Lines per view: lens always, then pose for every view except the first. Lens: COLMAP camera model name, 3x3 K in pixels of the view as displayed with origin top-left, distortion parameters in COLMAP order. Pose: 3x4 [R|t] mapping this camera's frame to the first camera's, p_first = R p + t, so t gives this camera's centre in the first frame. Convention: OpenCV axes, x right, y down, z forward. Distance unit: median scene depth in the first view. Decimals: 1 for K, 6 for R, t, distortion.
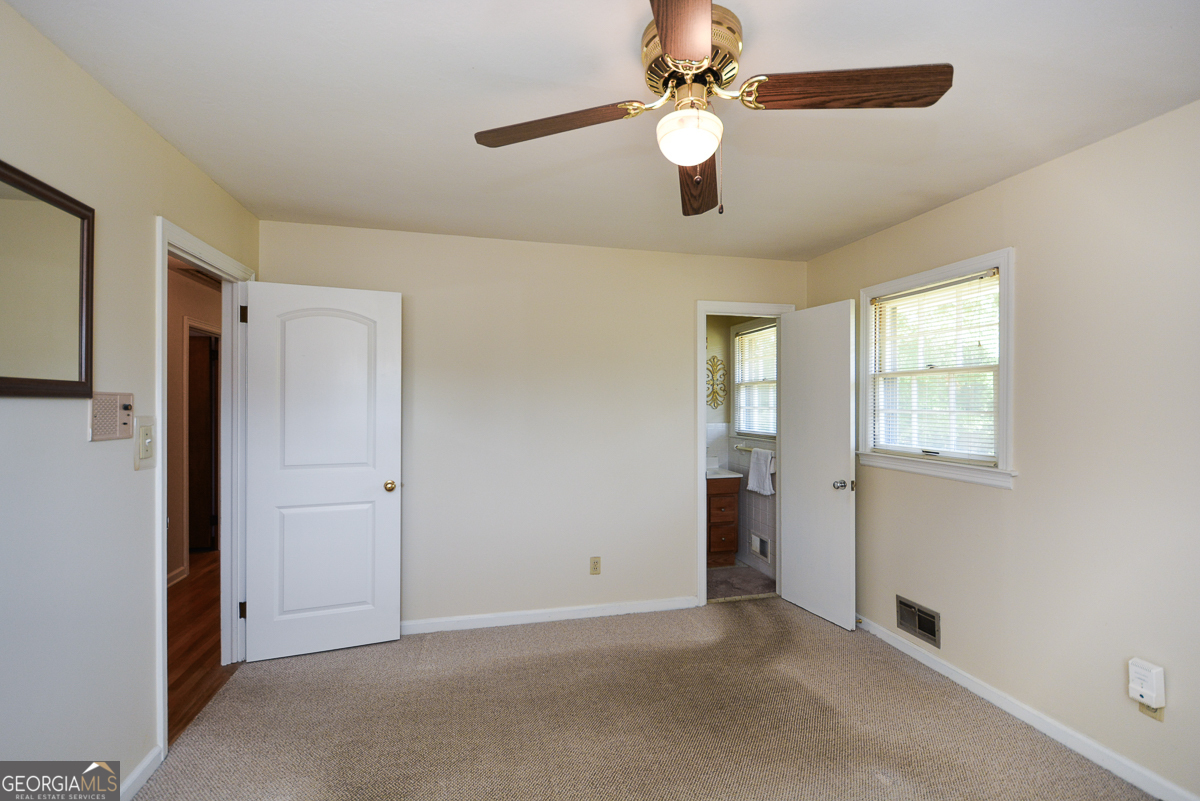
lens RADIAL K [[533.1, 0, 600.6], [0, 533.1, 401.7], [0, 0, 1]] dist [0.001487, -0.000037]
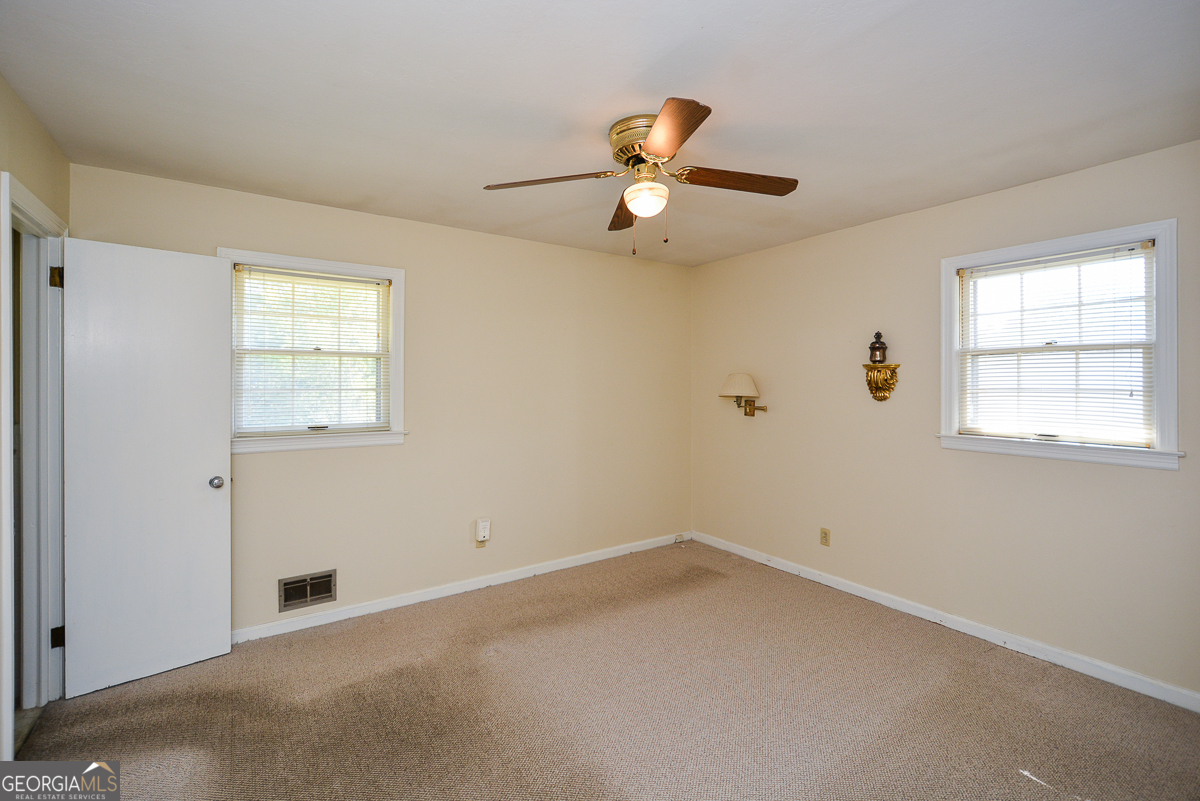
lens RADIAL K [[533.1, 0, 592.6], [0, 533.1, 376.3], [0, 0, 1]] dist [0.001487, -0.000037]
pose [[-0.341310, 0.017689, 0.939785, -0.610589], [0.008194, 0.999841, -0.015844, 0.011925], [-0.939915, 0.002293, -0.341400, 0.864424]]
